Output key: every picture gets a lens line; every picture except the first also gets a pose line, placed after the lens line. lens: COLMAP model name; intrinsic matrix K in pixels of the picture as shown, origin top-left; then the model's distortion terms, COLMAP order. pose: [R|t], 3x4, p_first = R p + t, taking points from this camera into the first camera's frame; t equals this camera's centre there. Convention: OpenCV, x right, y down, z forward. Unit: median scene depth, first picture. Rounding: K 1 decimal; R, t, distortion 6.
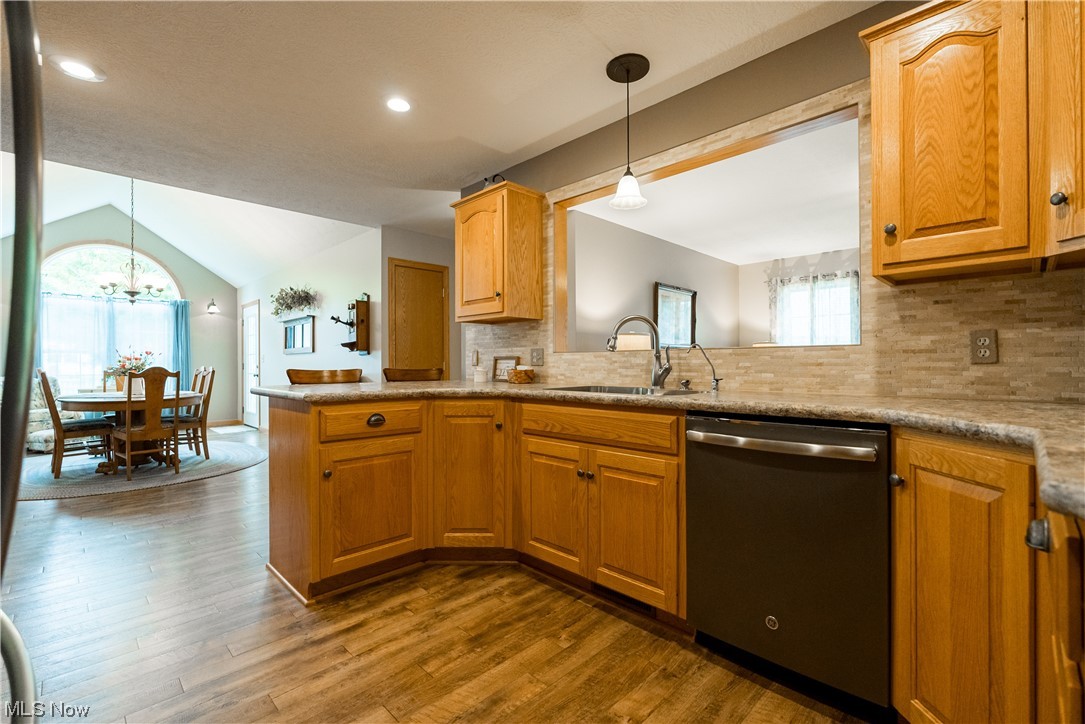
lens RADIAL K [[481.2, 0, 541.6], [0, 481.2, 364.8], [0, 0, 1]] dist [-0.002956, -0.000094]
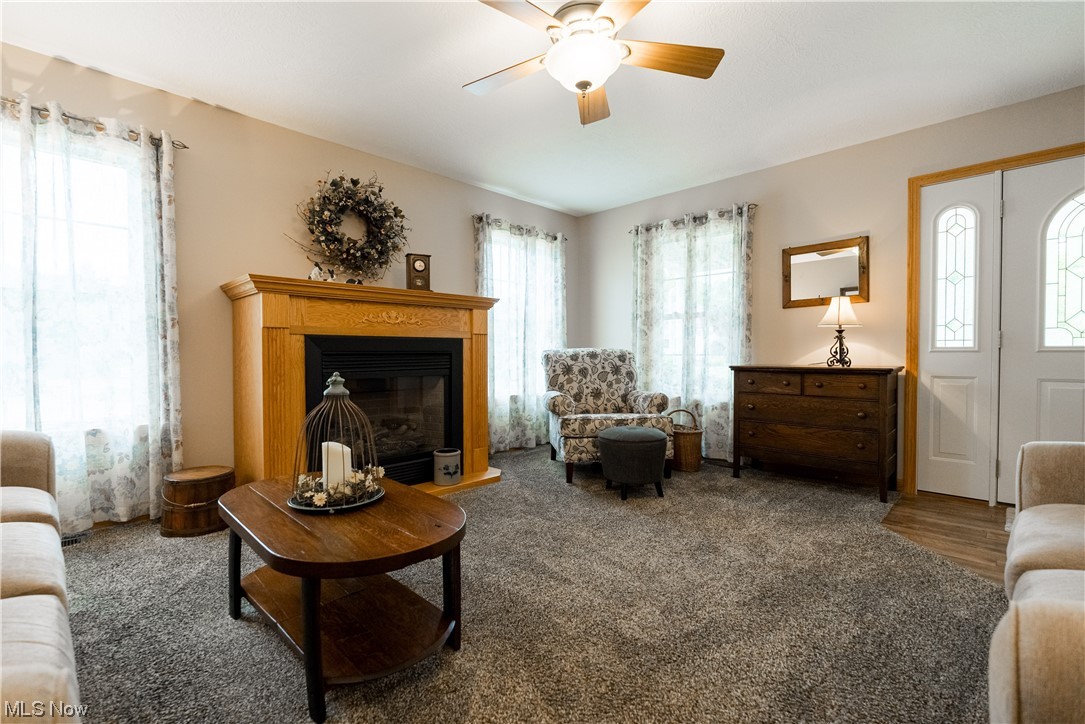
lens RADIAL K [[481.2, 0, 534.1], [0, 481.2, 363.9], [0, 0, 1]] dist [-0.002956, -0.000094]
pose [[0.006884, -0.017792, 0.999818, 0.533937], [-0.003780, 0.999834, 0.017818, 0.037713], [-0.999969, -0.003902, 0.006815, 1.739881]]
